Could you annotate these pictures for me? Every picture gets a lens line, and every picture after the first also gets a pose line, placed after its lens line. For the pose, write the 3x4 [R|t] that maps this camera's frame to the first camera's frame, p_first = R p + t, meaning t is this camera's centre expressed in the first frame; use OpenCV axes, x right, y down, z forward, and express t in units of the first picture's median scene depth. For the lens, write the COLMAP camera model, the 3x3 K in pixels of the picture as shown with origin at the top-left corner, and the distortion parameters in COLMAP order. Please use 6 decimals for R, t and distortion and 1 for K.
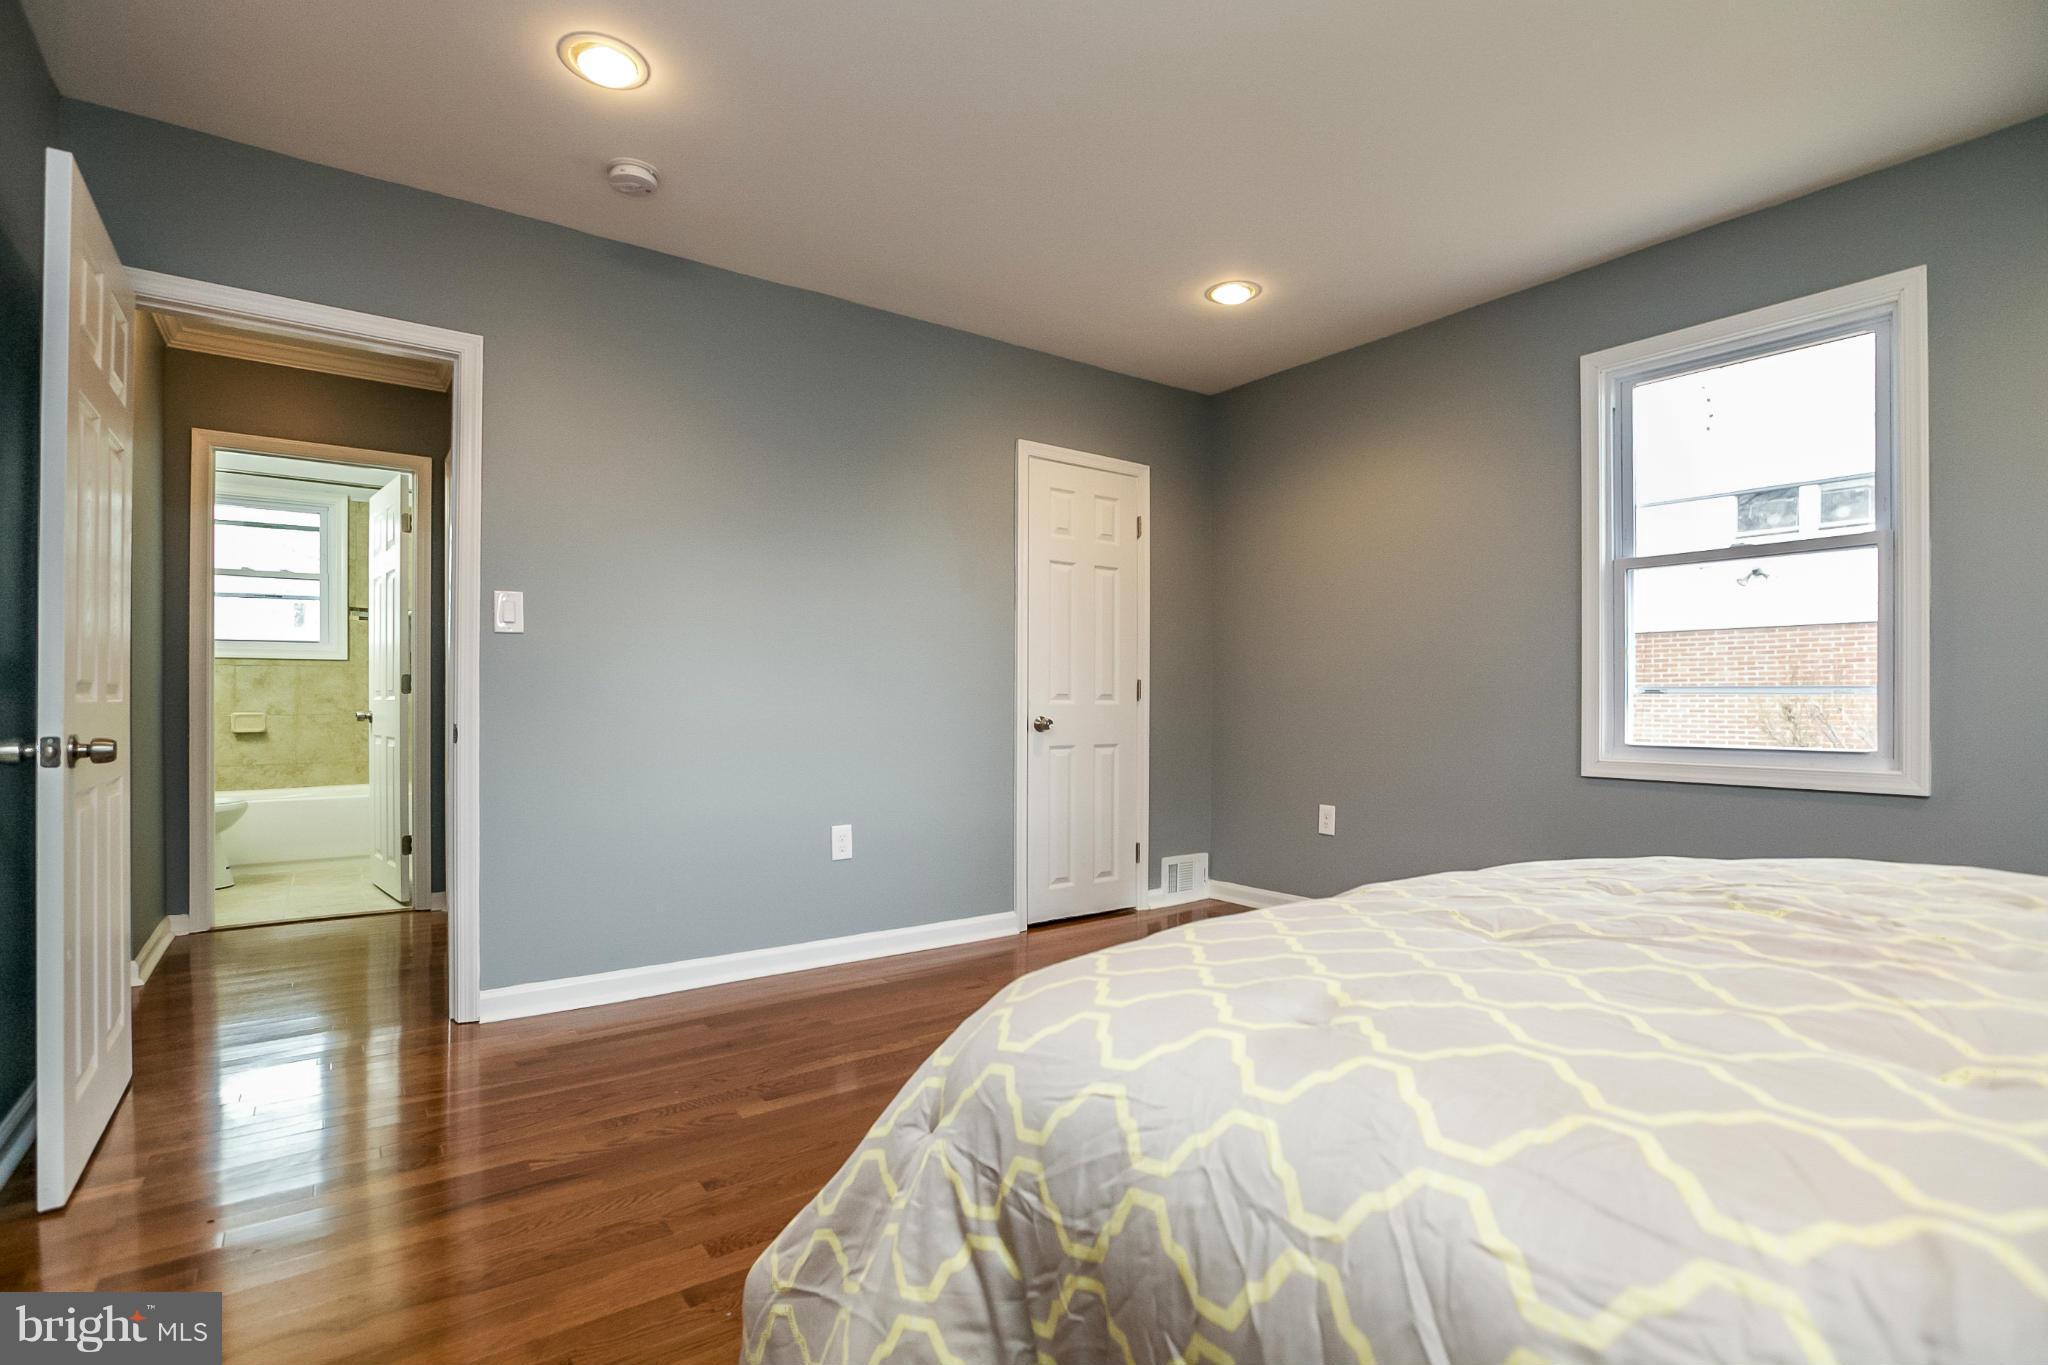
lens RADIAL K [[966.6, 0, 1017.5], [0, 966.6, 693.8], [0, 0, 1]] dist [0.001282, 0.000826]
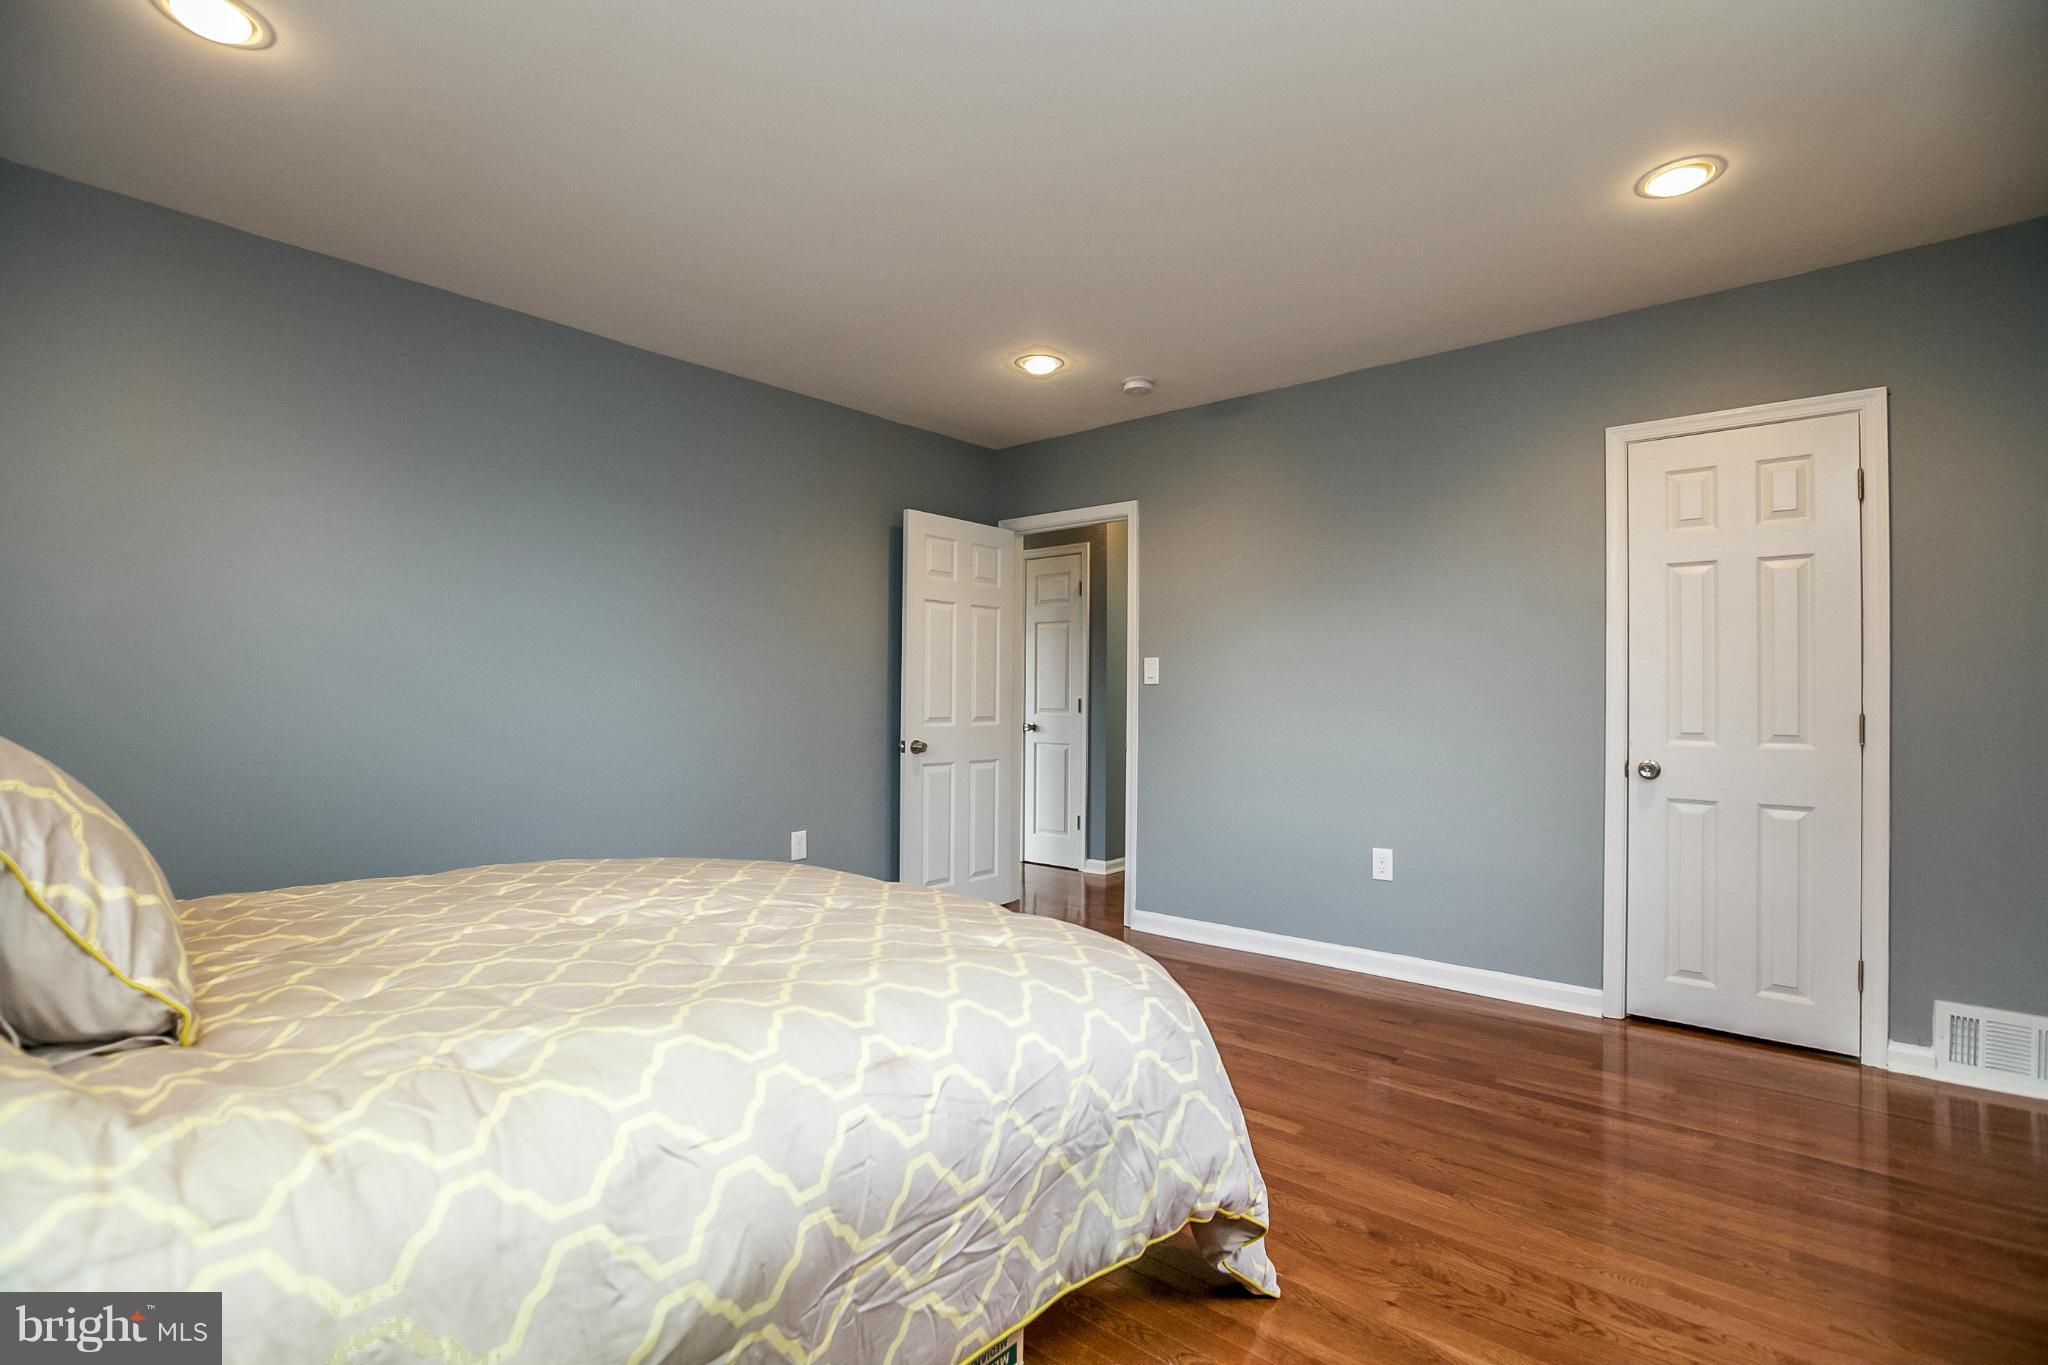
lens RADIAL K [[966.6, 0, 1017.5], [0, 966.6, 693.8], [0, 0, 1]] dist [0.001282, 0.000826]
pose [[0.238055, -0.012883, -0.971166, 0.942462], [-0.003767, 0.999892, -0.014187, -0.025038], [0.971244, 0.007035, 0.237980, 0.415922]]
